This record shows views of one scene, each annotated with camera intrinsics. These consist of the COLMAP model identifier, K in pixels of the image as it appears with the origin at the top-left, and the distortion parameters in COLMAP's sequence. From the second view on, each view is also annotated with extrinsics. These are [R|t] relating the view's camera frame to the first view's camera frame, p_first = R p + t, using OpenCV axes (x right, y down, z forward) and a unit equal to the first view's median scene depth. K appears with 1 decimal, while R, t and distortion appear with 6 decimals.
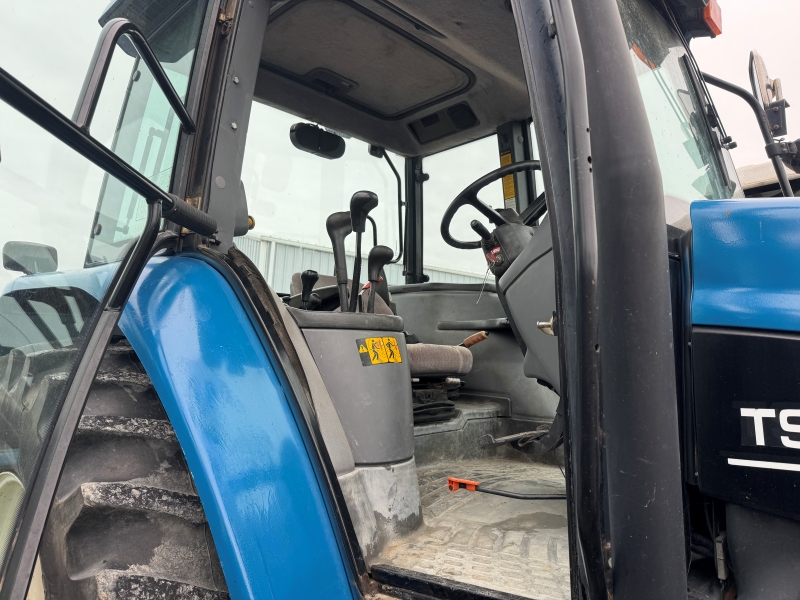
lens RADIAL K [[592.0, 0, 400.0], [0, 592.0, 300.0], [0, 0, 1]] dist [0.050939, -0.063314]
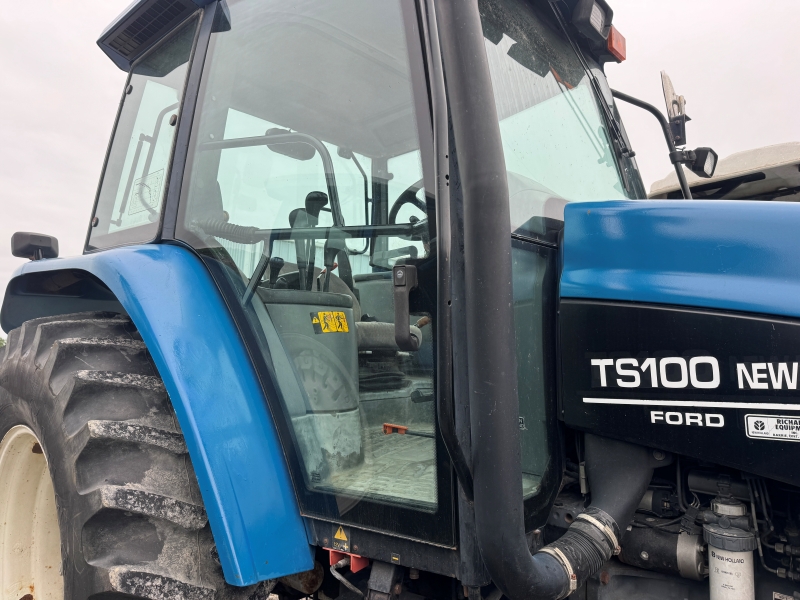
lens RADIAL K [[598.0, 0, 393.4], [0, 598.0, 289.2], [0, 0, 1]] dist [0.071587, -0.101495]
pose [[0.999948, 0.003915, 0.009415, 0.093375], [-0.003824, 0.999946, -0.009638, 0.031521], [-0.009452, 0.009602, 0.999909, -0.265906]]
